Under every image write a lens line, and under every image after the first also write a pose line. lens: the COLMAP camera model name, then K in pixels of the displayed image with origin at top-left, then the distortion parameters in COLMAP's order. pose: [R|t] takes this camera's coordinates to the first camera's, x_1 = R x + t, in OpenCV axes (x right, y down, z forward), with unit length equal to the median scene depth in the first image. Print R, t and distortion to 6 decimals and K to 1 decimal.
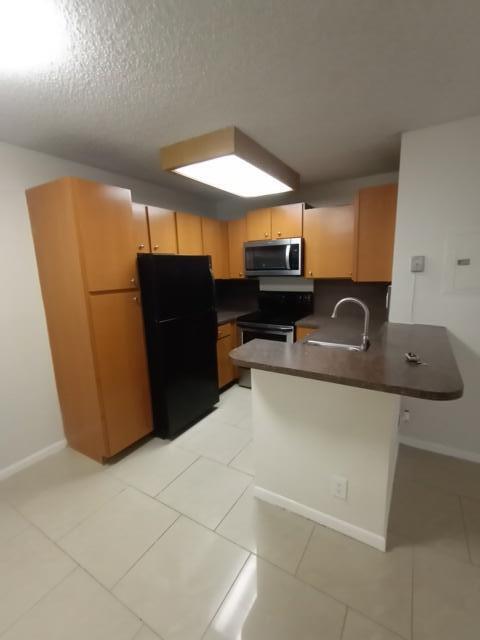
lens RADIAL K [[287.5, 0, 246.6], [0, 287.5, 321.9], [0, 0, 1]] dist [0.002836, 0.000161]
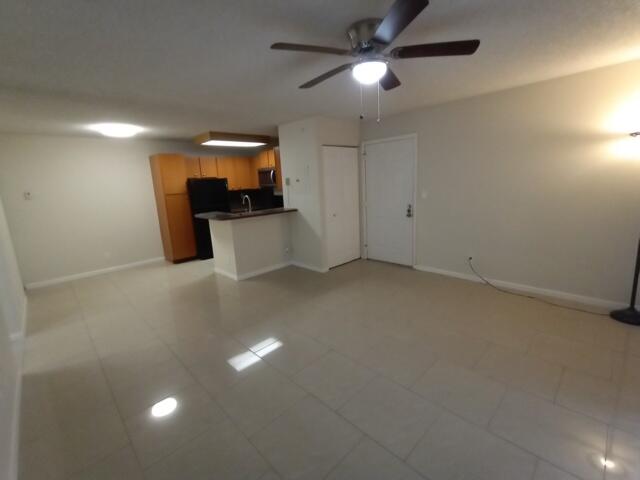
lens RADIAL K [[287.5, 0, 321.8], [0, 287.5, 233.6], [0, 0, 1]] dist [0.002836, 0.000161]
pose [[0.966708, 0.027577, -0.254391, 1.262601], [-0.028231, 0.999601, 0.001080, 0.178790], [0.254319, 0.006137, 0.967101, -0.999116]]
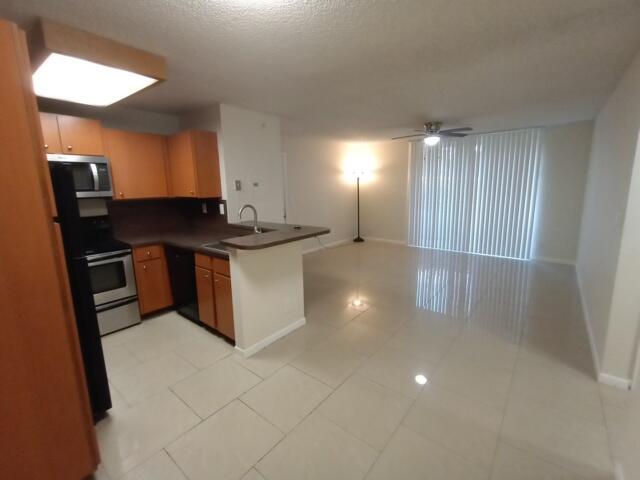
lens RADIAL K [[287.5, 0, 321.8], [0, 287.5, 233.6], [0, 0, 1]] dist [0.002836, 0.000161]
pose [[0.145465, -0.144131, 0.978809, -0.865336], [0.200583, 0.973082, 0.113478, -0.018883], [-0.968817, 0.179826, 0.170459, 0.263617]]
